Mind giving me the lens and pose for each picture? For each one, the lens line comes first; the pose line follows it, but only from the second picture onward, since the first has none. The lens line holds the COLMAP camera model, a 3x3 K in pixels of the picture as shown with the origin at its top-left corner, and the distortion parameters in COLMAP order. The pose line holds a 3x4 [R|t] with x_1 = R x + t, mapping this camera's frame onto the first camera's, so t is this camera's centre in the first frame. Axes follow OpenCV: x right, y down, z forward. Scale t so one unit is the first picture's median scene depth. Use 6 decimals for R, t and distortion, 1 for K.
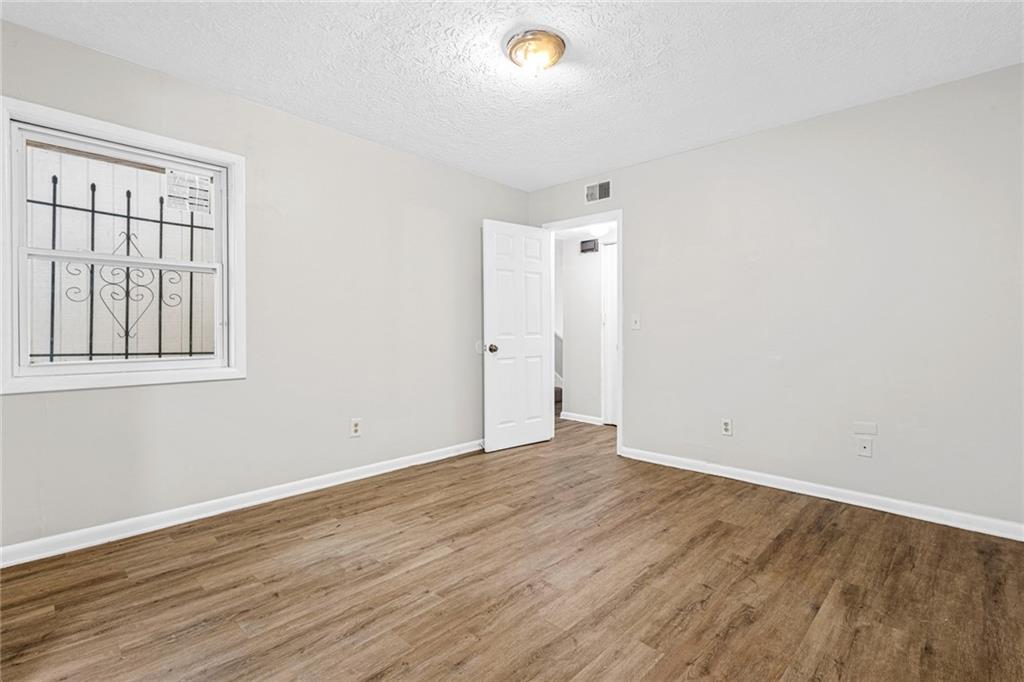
lens RADIAL K [[478.8, 0, 511.3], [0, 478.8, 335.0], [0, 0, 1]] dist [0.003775, -0.000725]
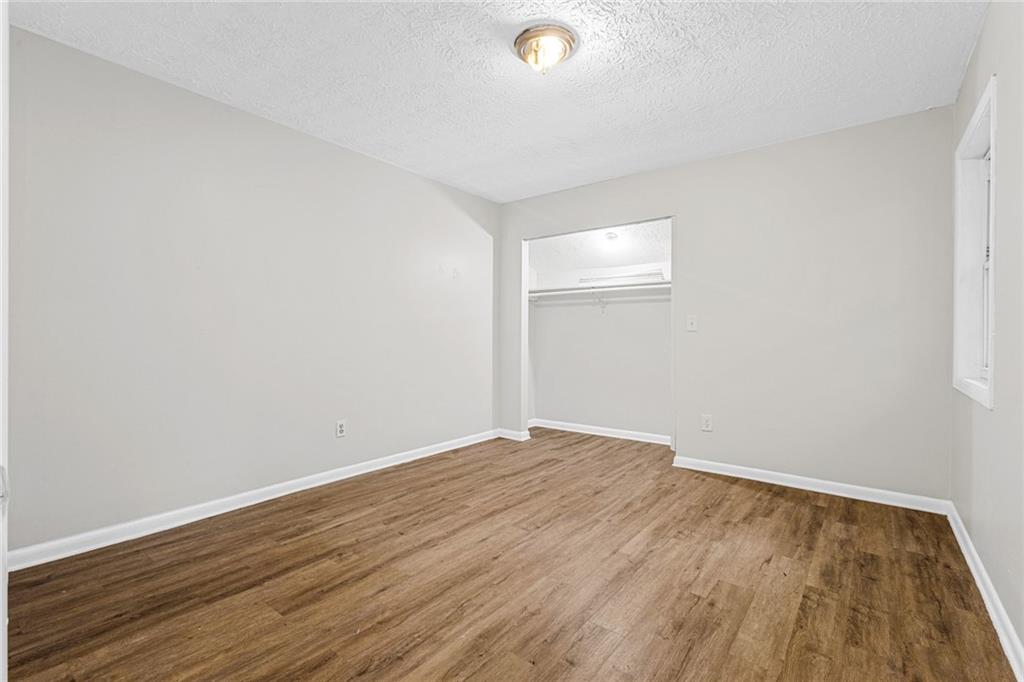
lens RADIAL K [[478.8, 0, 512.1], [0, 478.8, 338.0], [0, 0, 1]] dist [0.003775, -0.000725]
pose [[-0.994239, -0.006921, -0.106964, 0.231371], [-0.008476, 0.999865, 0.014085, -0.017052], [0.106852, 0.014911, -0.994163, 2.089726]]
